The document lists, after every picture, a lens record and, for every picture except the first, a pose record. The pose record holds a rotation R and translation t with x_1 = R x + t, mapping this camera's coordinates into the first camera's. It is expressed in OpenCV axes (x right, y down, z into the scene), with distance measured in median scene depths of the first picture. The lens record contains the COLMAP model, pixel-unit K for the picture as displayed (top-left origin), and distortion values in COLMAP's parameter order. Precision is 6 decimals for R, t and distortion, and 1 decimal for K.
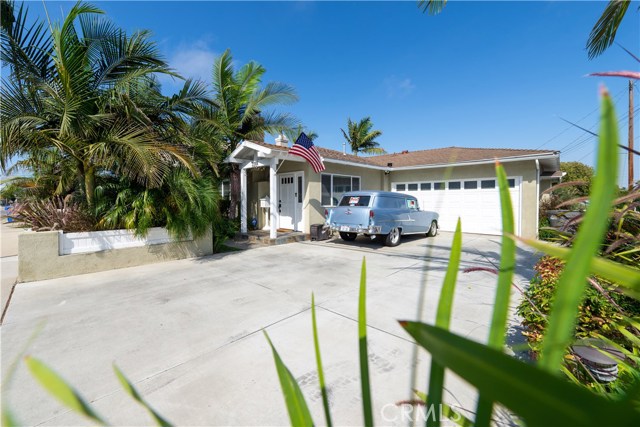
lens RADIAL K [[276.7, 0, 319.5], [0, 276.7, 204.9], [0, 0, 1]] dist [0.027046, 0.000480]
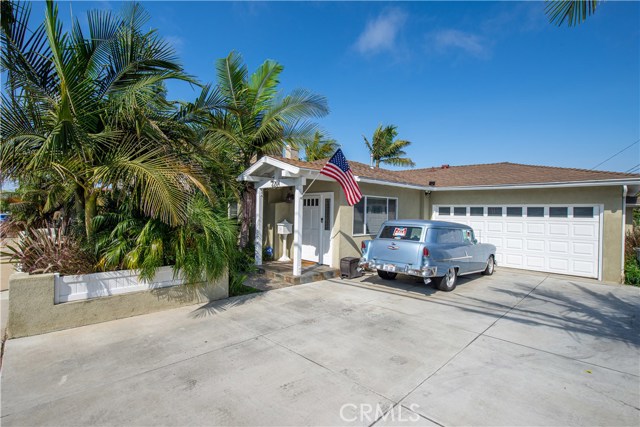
lens RADIAL K [[320.9, 0, 320.0], [0, 320.9, 213.5], [0, 0, 1]] dist [-0.001825, -0.000959]
pose [[0.999495, 0.017217, -0.026692, -0.082865], [-0.017766, 0.999633, -0.020455, -0.047029], [0.026330, 0.020919, 0.999434, 0.058440]]
